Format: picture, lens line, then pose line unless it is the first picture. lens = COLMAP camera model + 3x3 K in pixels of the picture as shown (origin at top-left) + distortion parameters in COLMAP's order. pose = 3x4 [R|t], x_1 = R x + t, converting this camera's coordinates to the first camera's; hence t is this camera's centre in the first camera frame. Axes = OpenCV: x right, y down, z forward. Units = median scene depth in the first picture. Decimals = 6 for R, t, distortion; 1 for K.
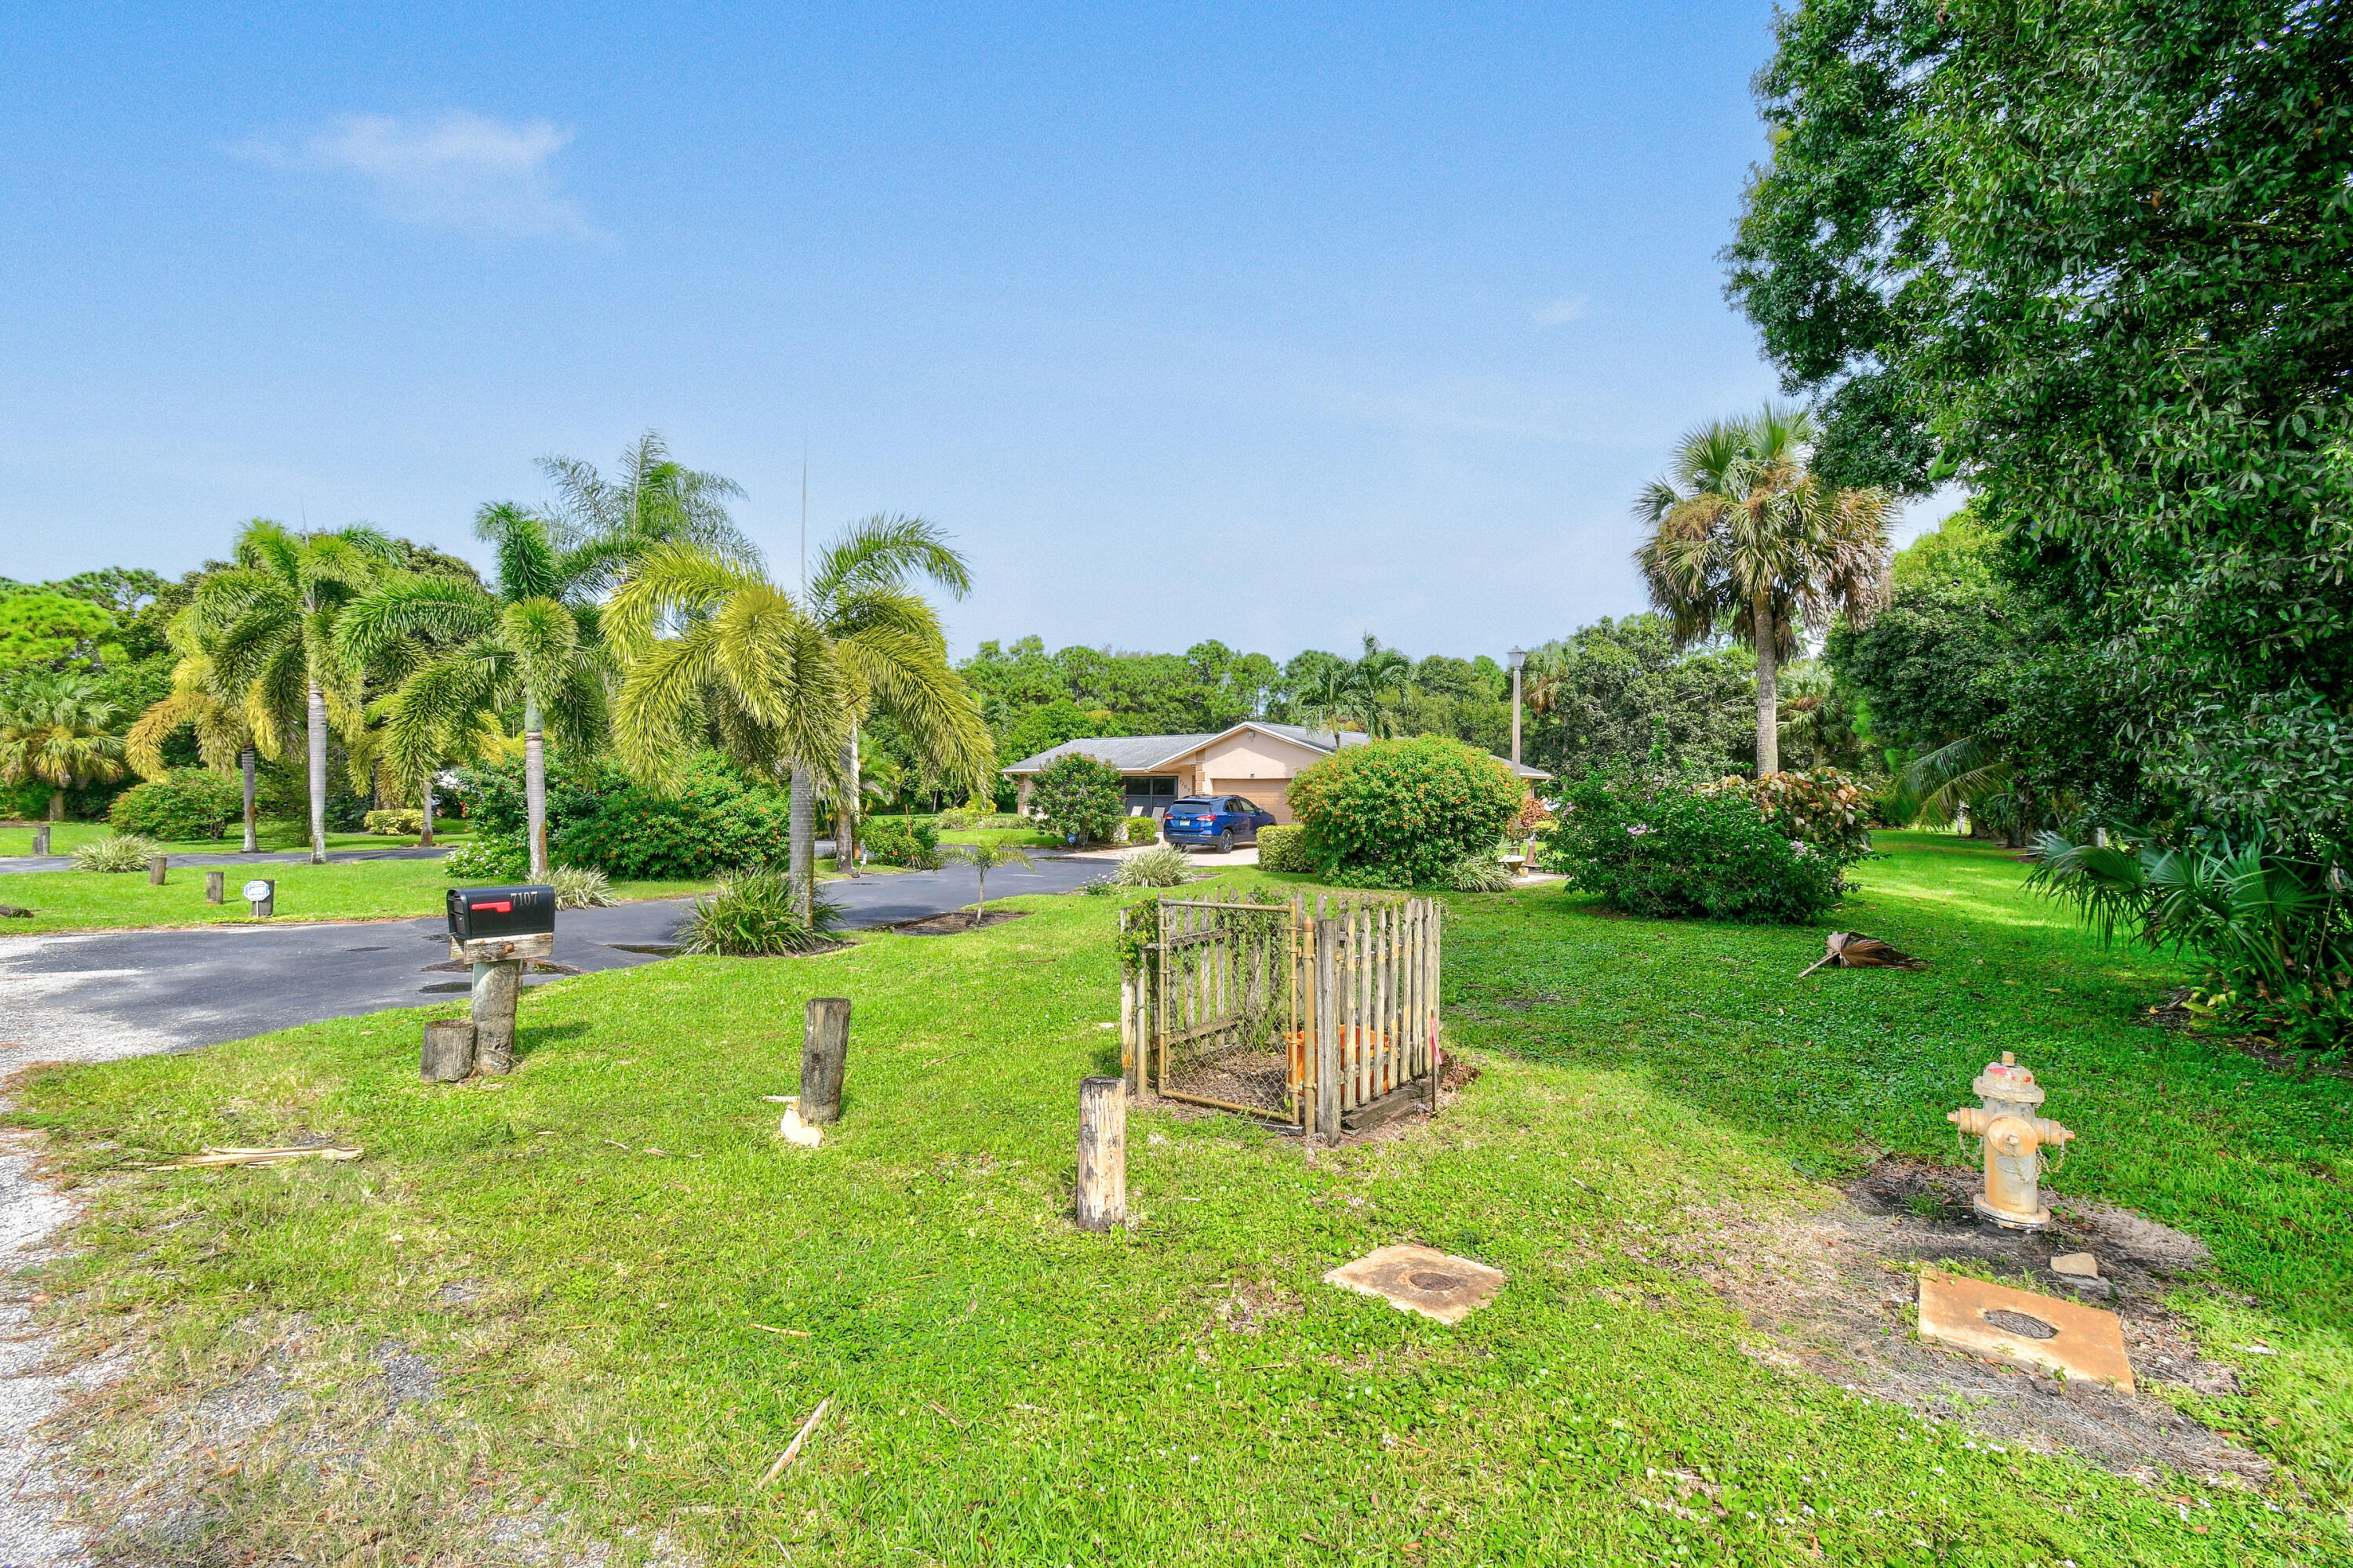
lens RADIAL K [[1029.7, 0, 1176.5], [0, 1029.7, 784.0], [0, 0, 1]] dist [0.000076, 0.000625]
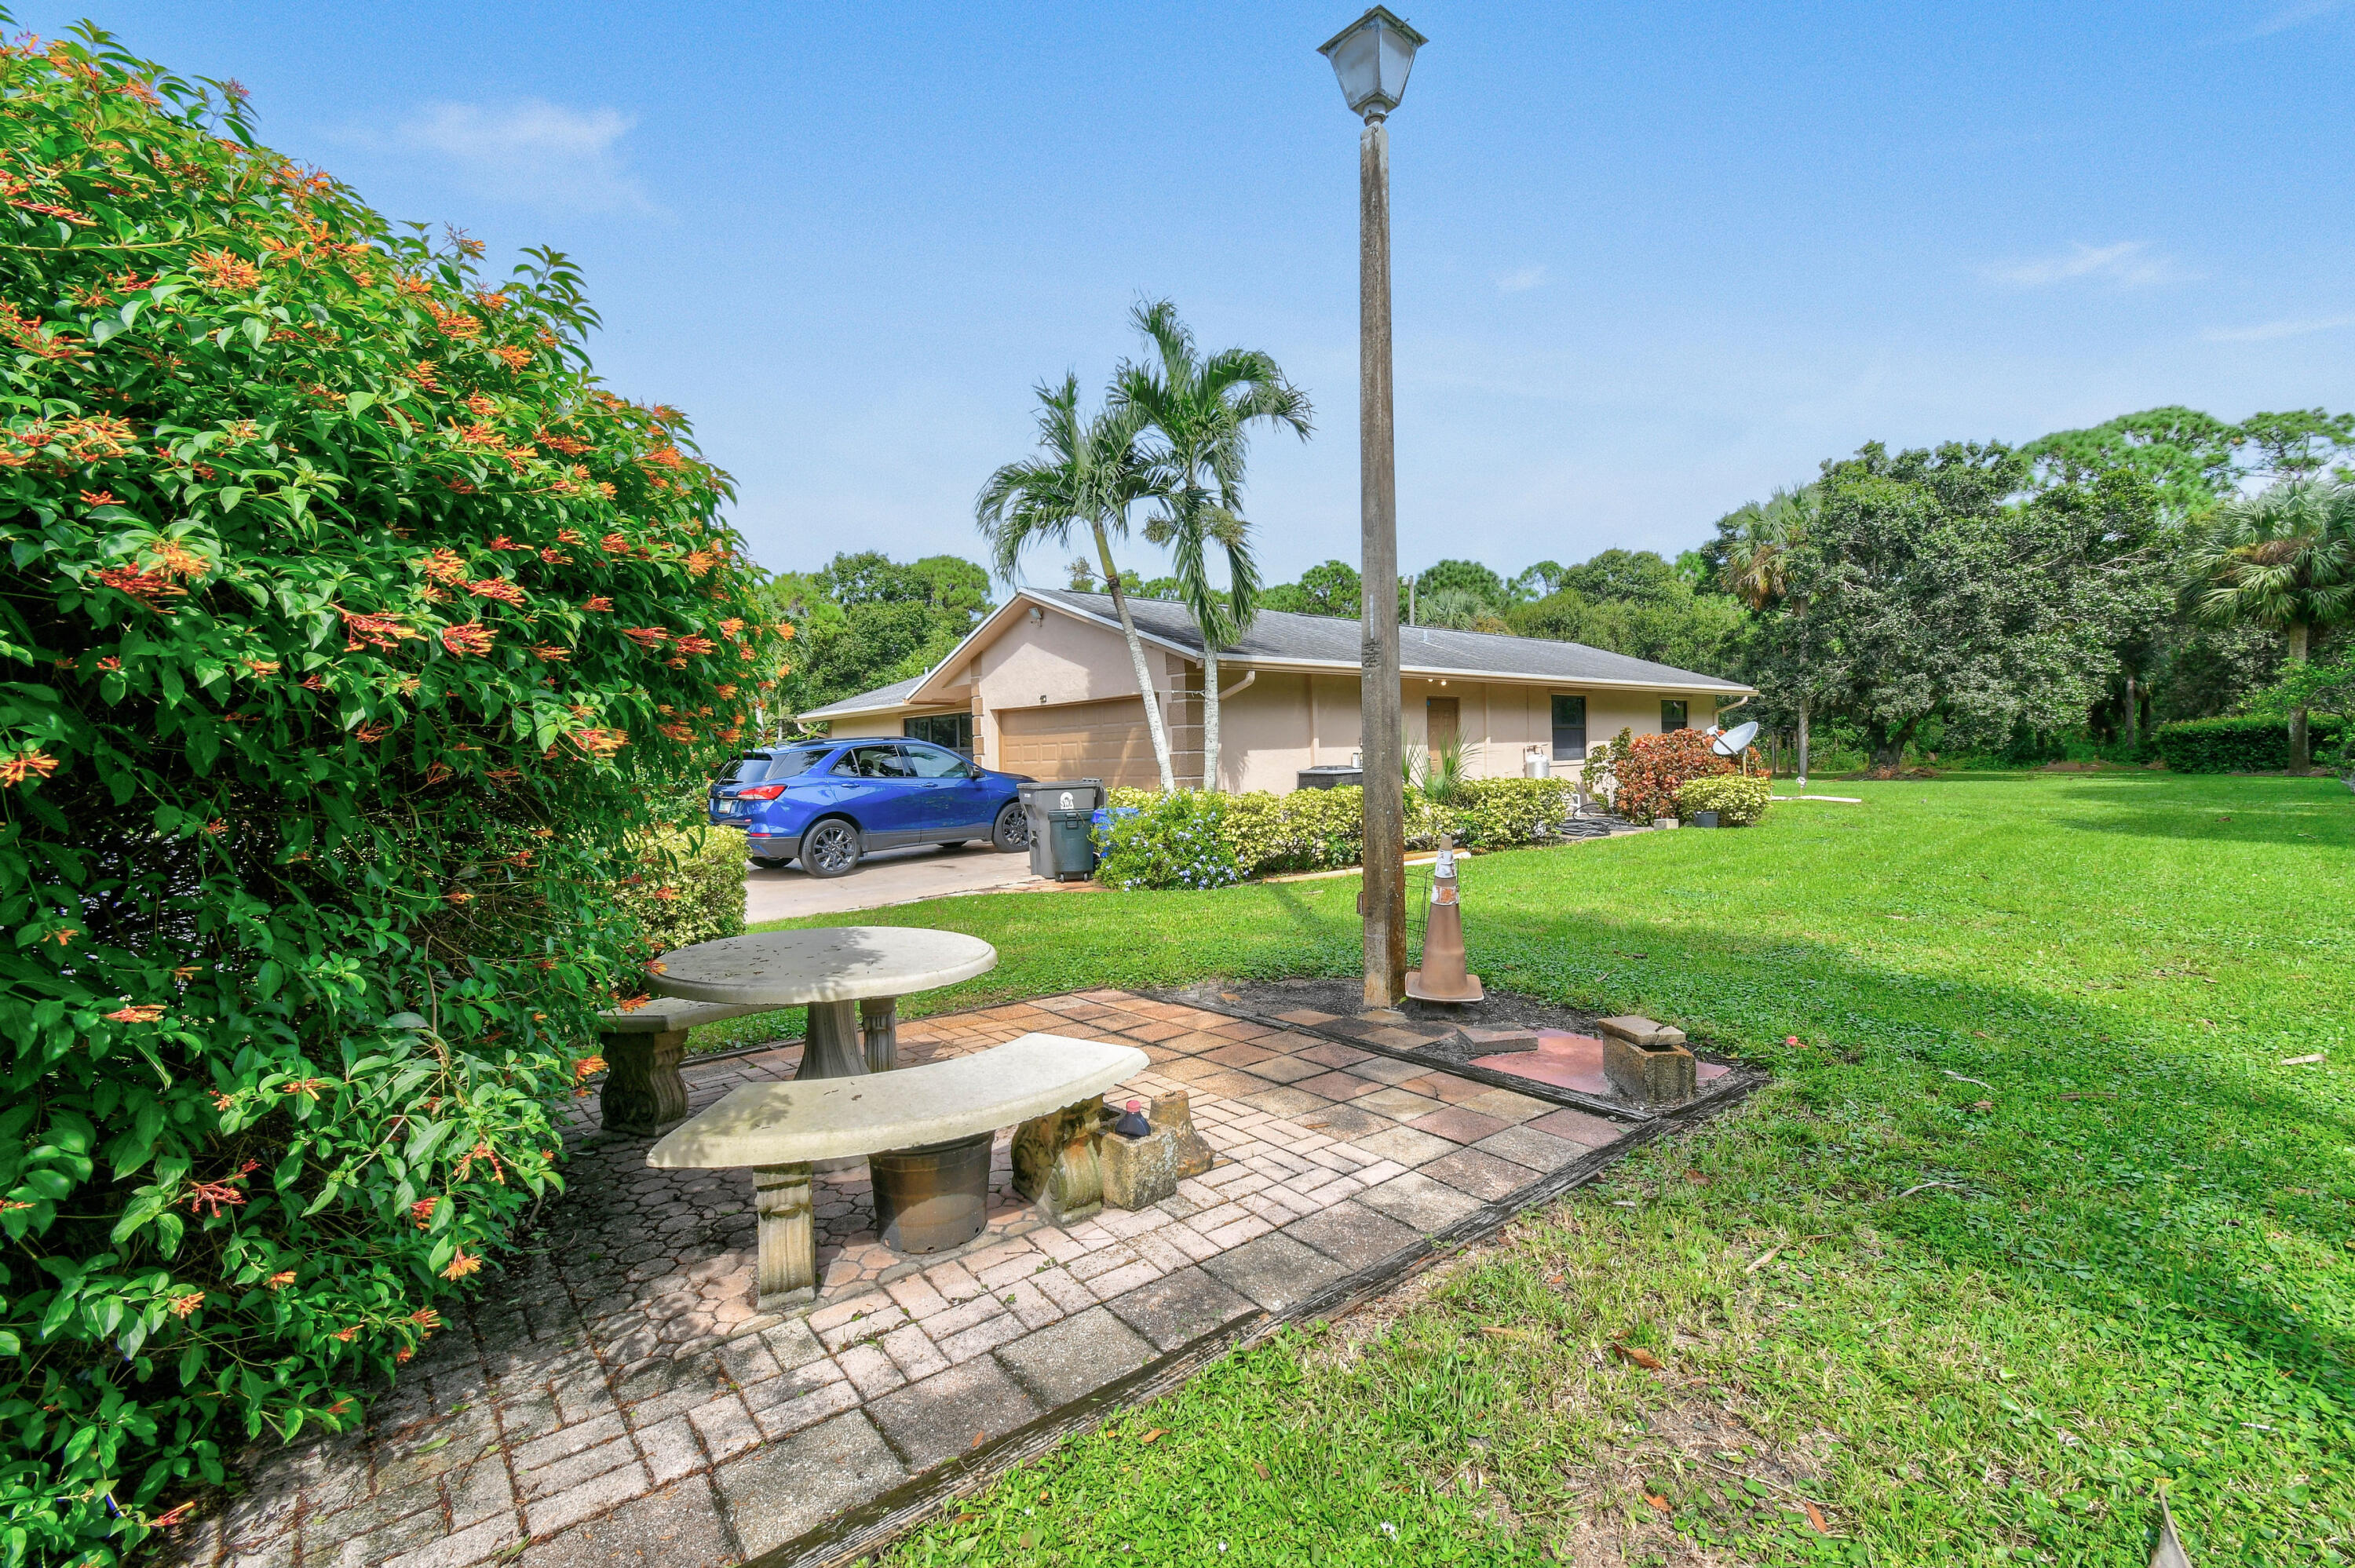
lens RADIAL K [[1030.3, 0, 1177.5], [0, 1030.3, 784.0], [0, 0, 1]] dist [0.000076, 0.000625]
pose [[0.978307, -0.024793, -0.205674, 0.139359], [0.031897, 0.999001, 0.031295, 0.011279], [0.204692, -0.037176, 0.978120, 0.321929]]
